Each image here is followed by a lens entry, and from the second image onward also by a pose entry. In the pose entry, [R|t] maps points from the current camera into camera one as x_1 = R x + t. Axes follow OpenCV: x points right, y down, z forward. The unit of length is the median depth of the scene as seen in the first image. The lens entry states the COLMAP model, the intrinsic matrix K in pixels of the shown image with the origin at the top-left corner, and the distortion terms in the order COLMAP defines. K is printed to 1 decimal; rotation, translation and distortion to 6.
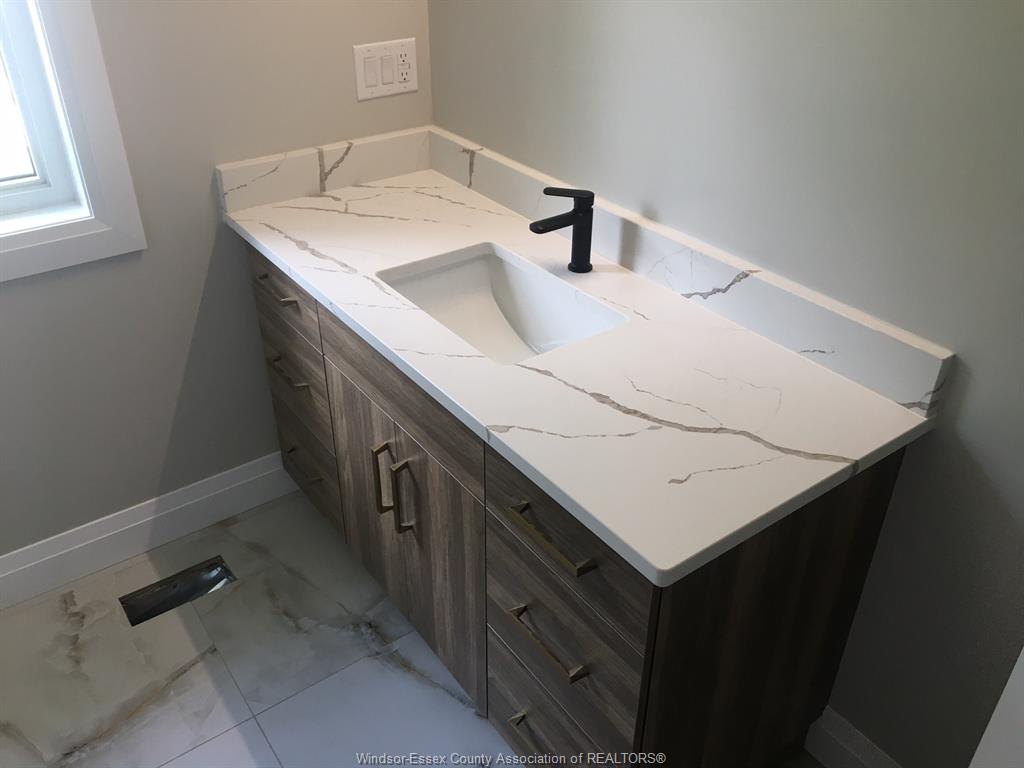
lens RADIAL K [[859.5, 0, 510.4], [0, 859.5, 385.7], [0, 0, 1]] dist [0.073712, -0.108062]
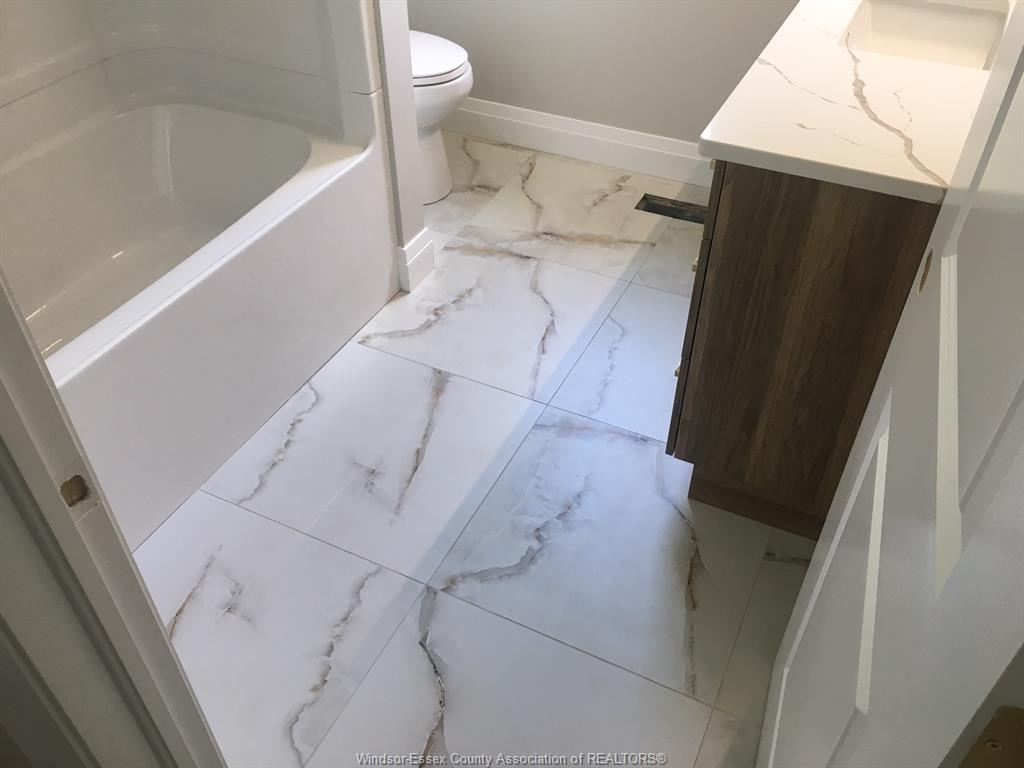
lens RADIAL K [[859.5, 0, 510.2], [0, 859.5, 383.9], [0, 0, 1]] dist [0.073712, -0.108062]
pose [[0.460719, 0.580428, -0.671447, 0.640140], [-0.469716, 0.801347, 0.370420, 0.088132], [0.753064, 0.144730, 0.641832, -0.014026]]
